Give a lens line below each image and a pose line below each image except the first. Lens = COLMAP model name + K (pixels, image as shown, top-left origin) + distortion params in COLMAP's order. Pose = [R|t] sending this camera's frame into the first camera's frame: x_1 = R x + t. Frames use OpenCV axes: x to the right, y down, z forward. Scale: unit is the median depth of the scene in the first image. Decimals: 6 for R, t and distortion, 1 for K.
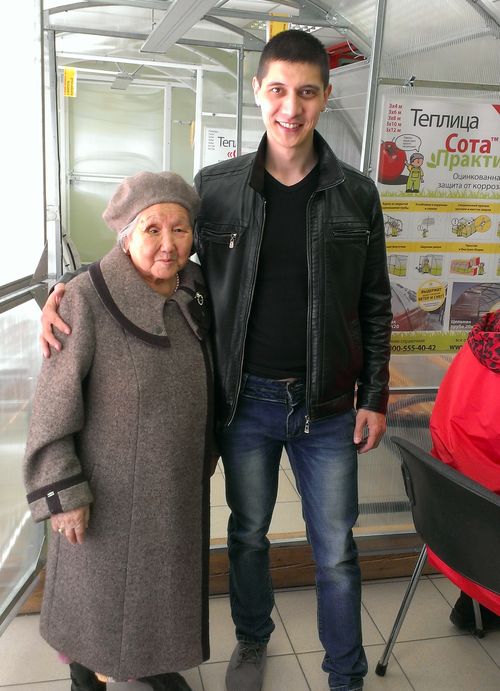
lens RADIAL K [[723.1, 0, 254.6], [0, 723.1, 346.4], [0, 0, 1]] dist [0.020777, 0.000000]
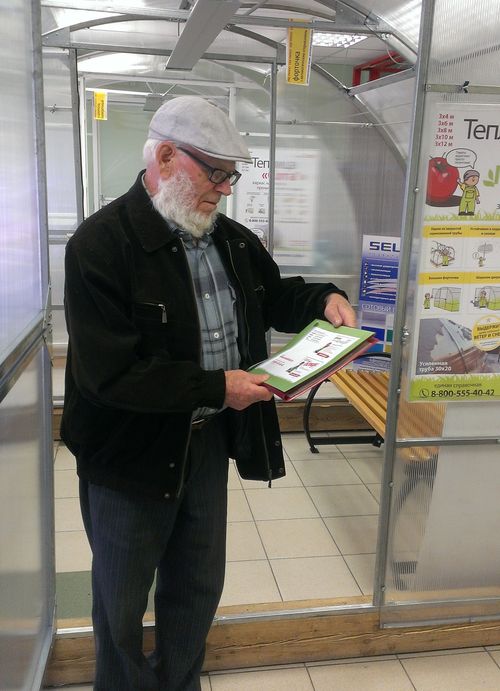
lens RADIAL K [[723.1, 0, 245.9], [0, 723.1, 345.5], [0, 0, 1]] dist [0.020777, 0.000000]
pose [[0.997445, -0.001715, -0.071416, 0.016504], [-0.000328, 0.999591, -0.028579, -0.031300], [0.071436, 0.028530, 0.997037, 0.119361]]
